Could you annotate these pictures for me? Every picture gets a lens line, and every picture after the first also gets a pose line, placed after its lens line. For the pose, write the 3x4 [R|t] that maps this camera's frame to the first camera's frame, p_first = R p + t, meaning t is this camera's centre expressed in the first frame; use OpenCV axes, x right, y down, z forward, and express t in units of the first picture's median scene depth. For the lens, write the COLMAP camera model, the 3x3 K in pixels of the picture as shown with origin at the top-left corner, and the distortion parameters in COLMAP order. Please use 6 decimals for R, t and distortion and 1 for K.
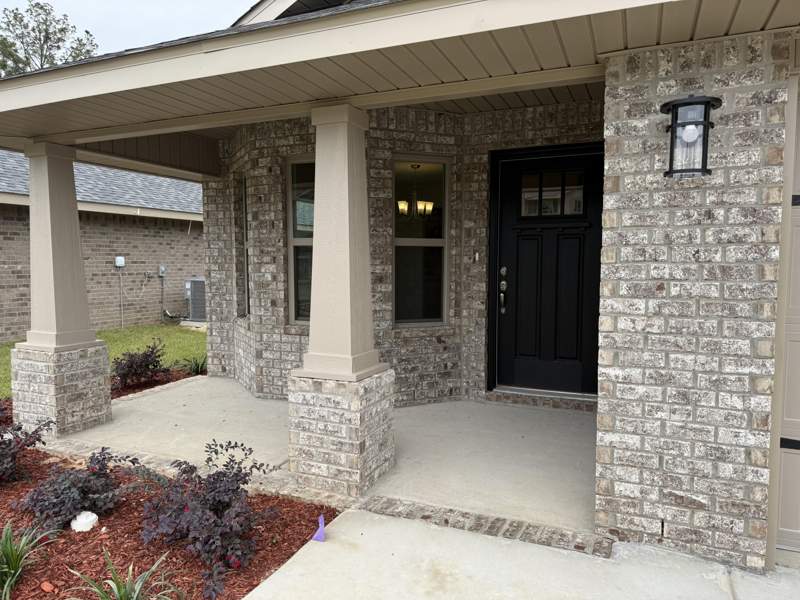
lens RADIAL K [[553.8, 0, 398.9], [0, 553.8, 300.7], [0, 0, 1]] dist [0.023812, -0.000562]
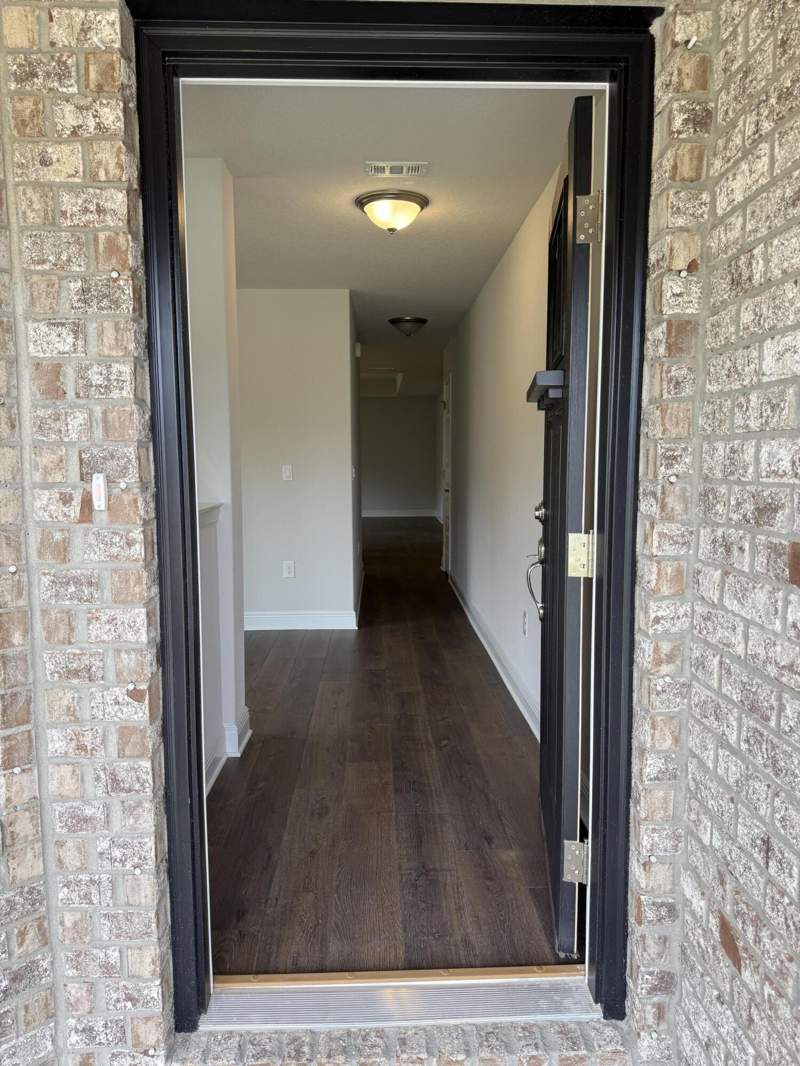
lens RADIAL K [[737.9, 0, 400.3], [0, 737.9, 534.6], [0, 0, 1]] dist [0.023812, -0.000562]
pose [[0.908150, -0.051880, 0.415417, 0.126535], [0.036765, 0.998341, 0.044305, -0.071033], [-0.417027, -0.024962, 0.908551, 0.680038]]
